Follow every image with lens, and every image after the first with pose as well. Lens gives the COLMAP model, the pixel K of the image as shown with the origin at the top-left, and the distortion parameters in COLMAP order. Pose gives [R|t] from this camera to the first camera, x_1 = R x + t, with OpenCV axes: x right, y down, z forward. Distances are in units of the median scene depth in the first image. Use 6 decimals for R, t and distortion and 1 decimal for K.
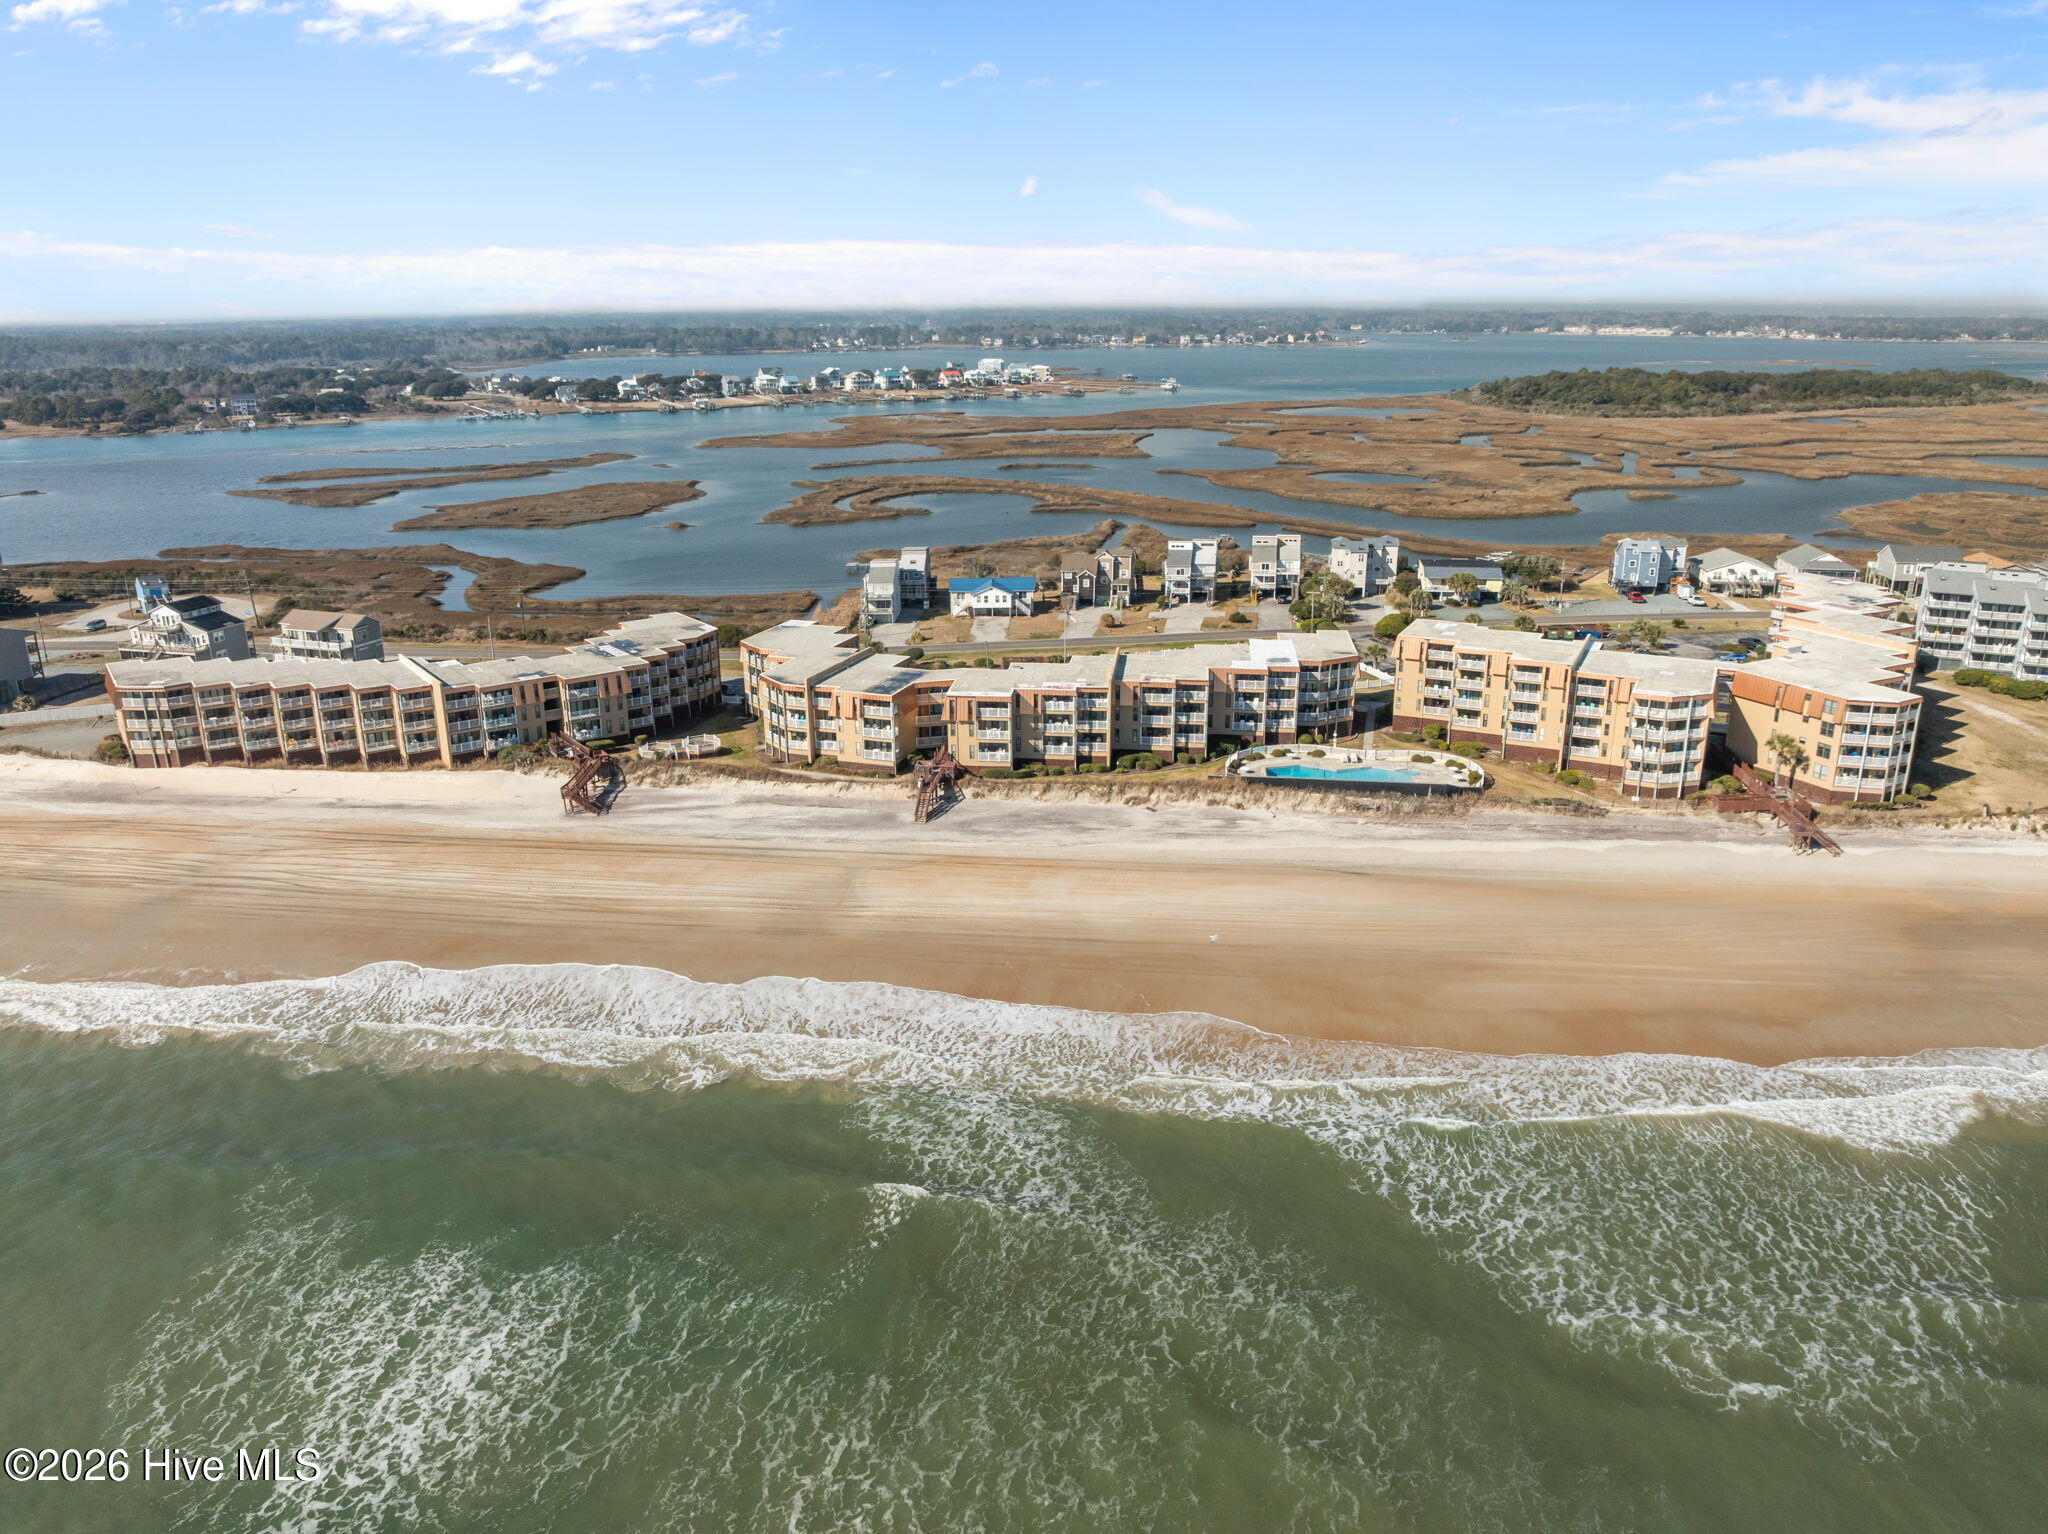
lens RADIAL K [[1454.3, 0, 1024.0], [0, 1454.3, 767.0], [0, 0, 1]] dist [-0.034707, 0.003087]
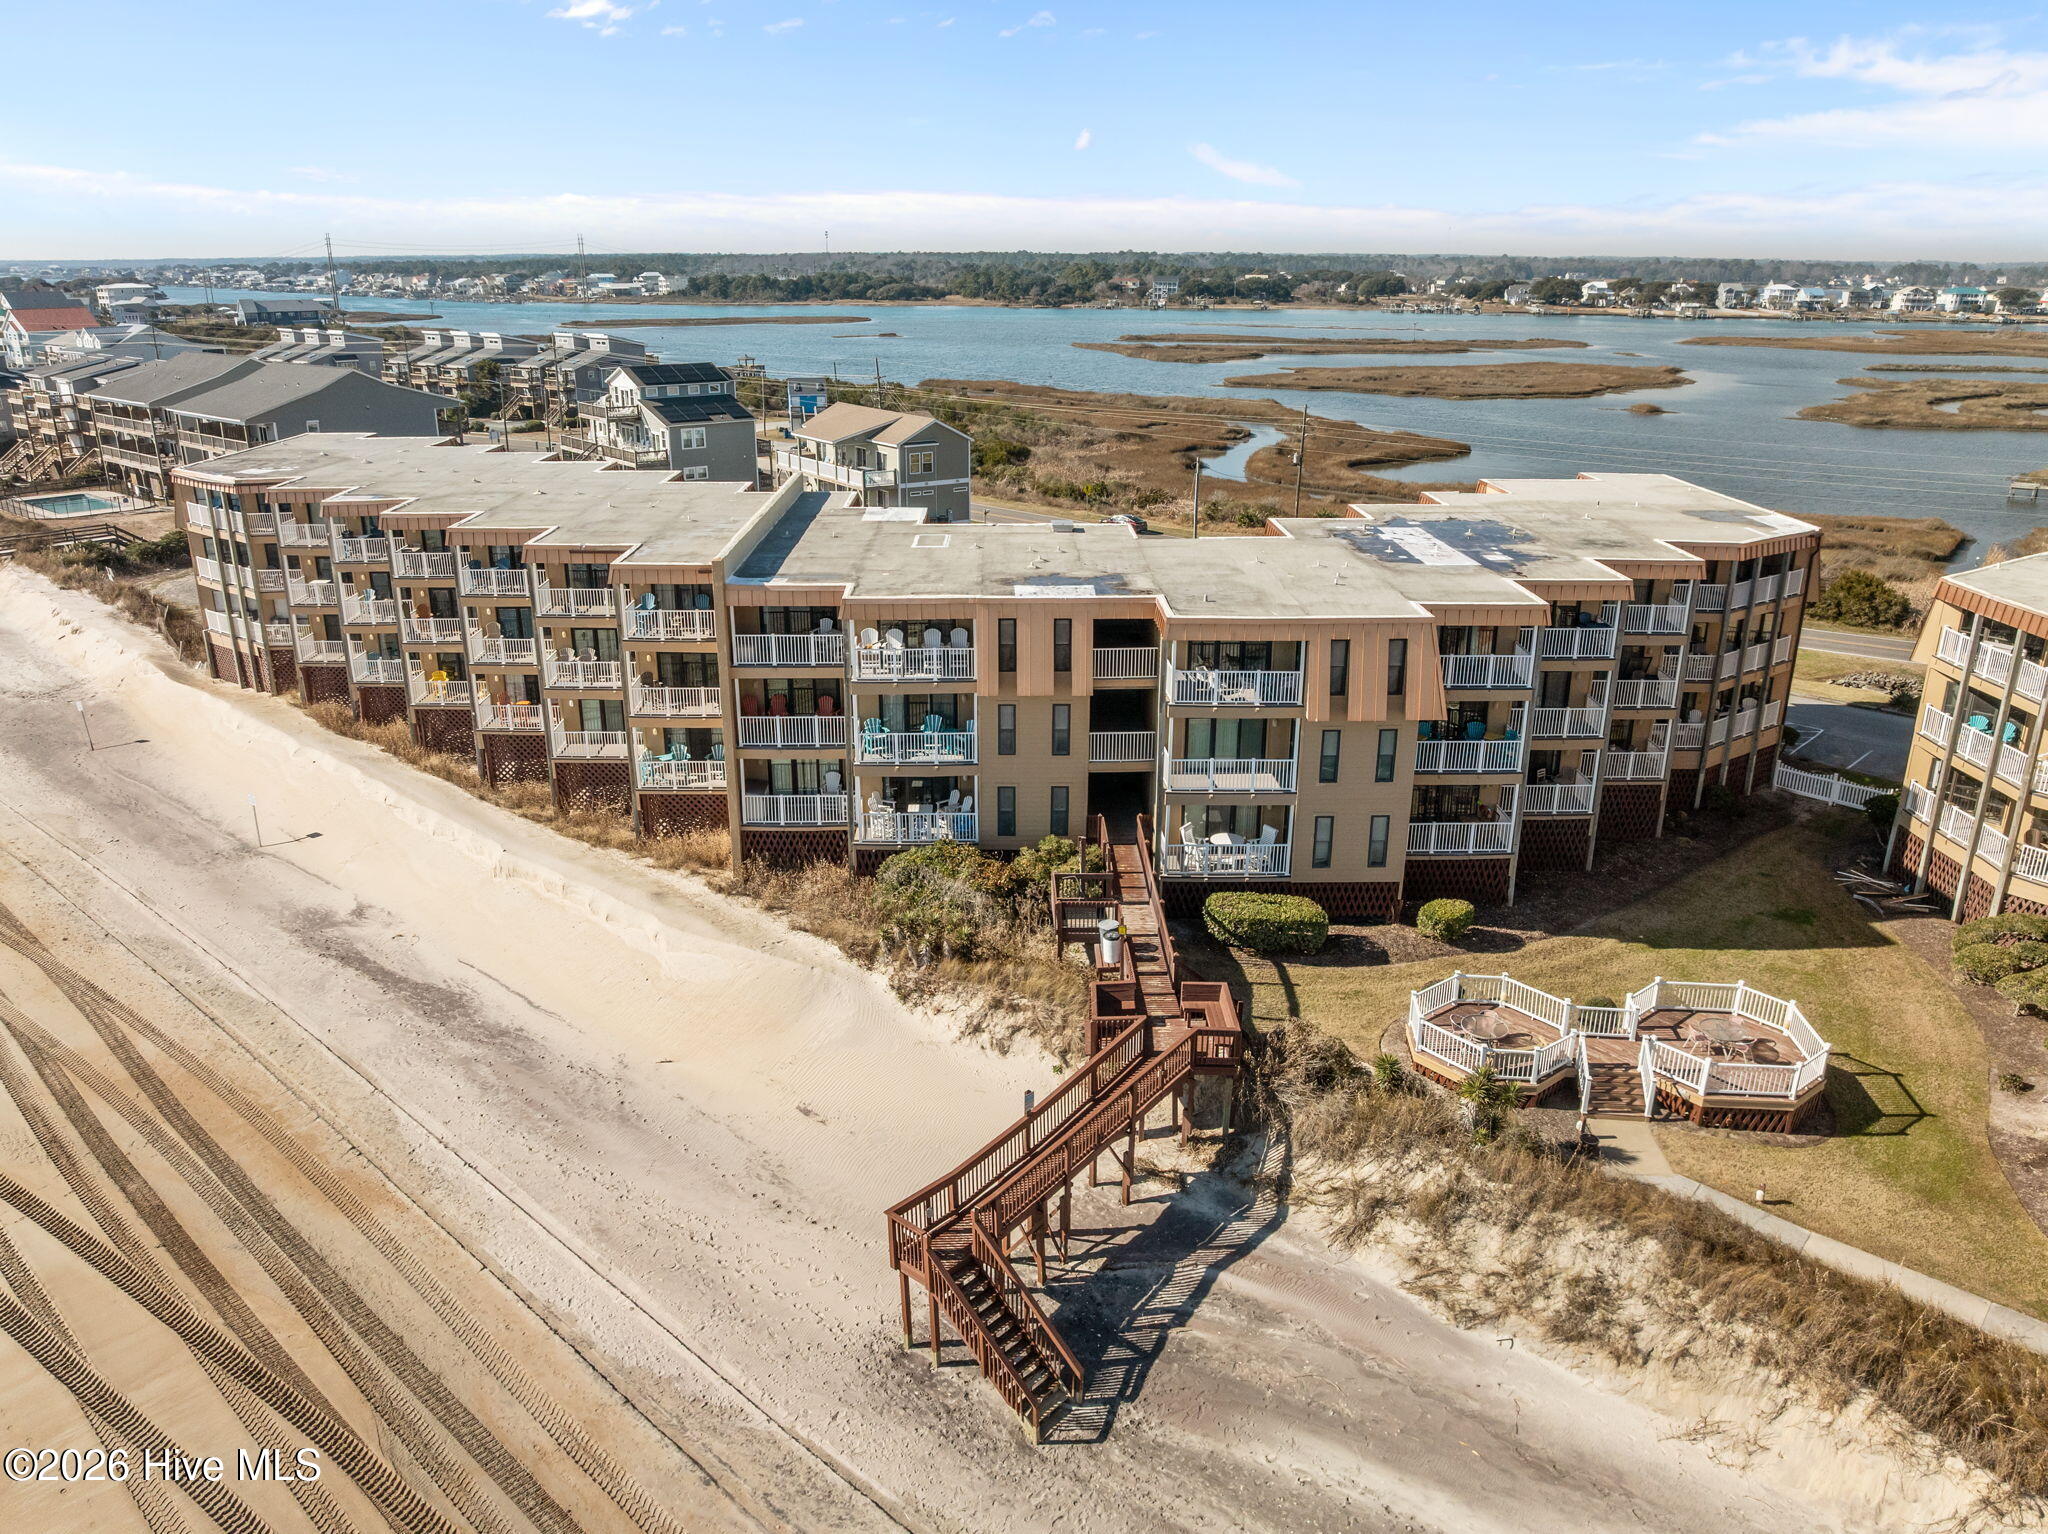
lens RADIAL K [[1454.3, 0, 1024.0], [0, 1454.3, 767.0], [0, 0, 1]] dist [-0.034707, 0.003087]
pose [[0.814285, 0.202182, -0.544117, -0.185255], [-0.186082, 0.978830, 0.085235, -0.048089], [0.549831, 0.031844, 0.834669, 0.721630]]
